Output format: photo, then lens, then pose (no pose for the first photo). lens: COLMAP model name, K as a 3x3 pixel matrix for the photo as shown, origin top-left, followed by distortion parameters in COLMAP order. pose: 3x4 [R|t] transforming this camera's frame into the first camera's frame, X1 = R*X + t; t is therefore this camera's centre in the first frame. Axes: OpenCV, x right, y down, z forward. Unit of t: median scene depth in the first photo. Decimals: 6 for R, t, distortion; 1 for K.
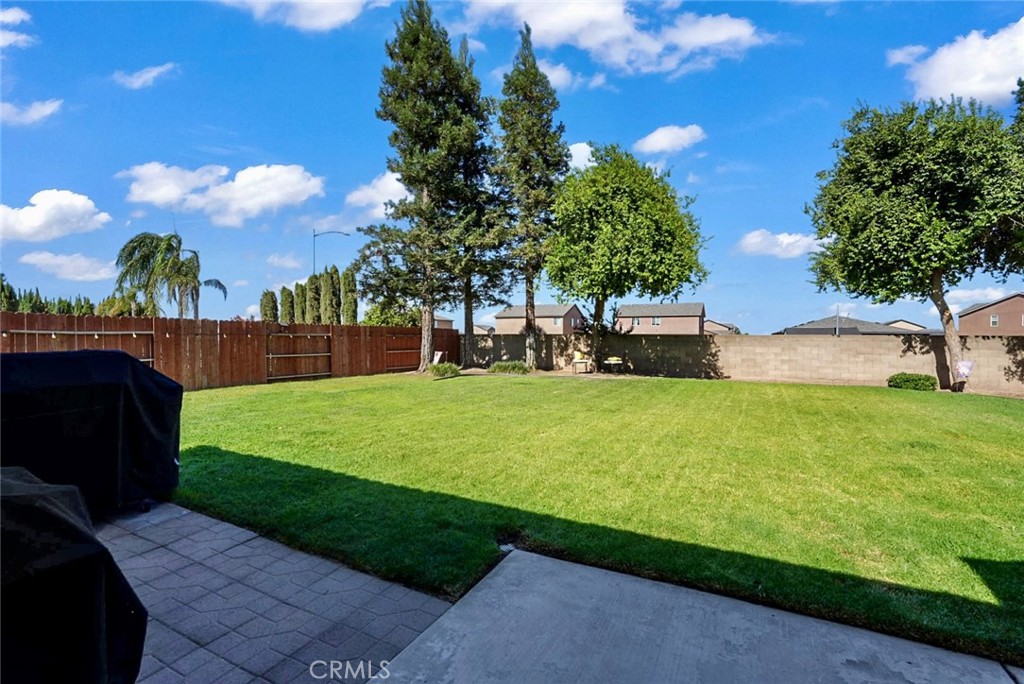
lens RADIAL K [[455.0, 0, 511.8], [0, 455.0, 334.6], [0, 0, 1]] dist [-0.001944, 0.007010]
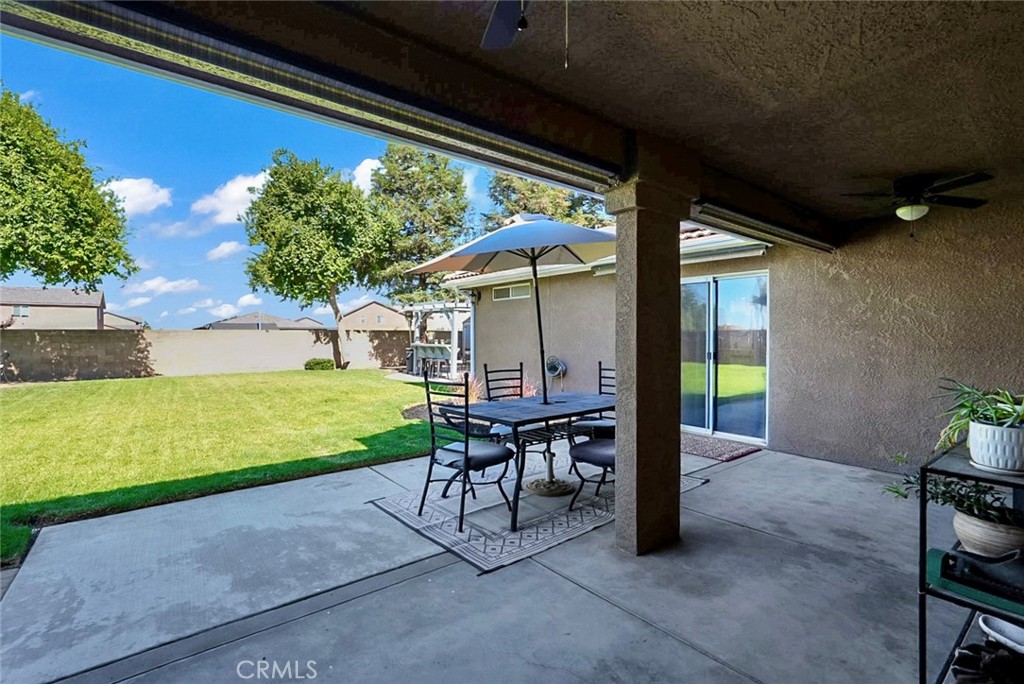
lens RADIAL K [[455.3, 0, 534.3], [0, 455.3, 347.9], [0, 0, 1]] dist [-0.001219, -0.000335]
pose [[0.388355, -0.038111, 0.920722, -0.125878], [0.001504, 0.999169, 0.040723, 0.000744], [-0.921509, -0.014430, 0.388089, -0.117650]]
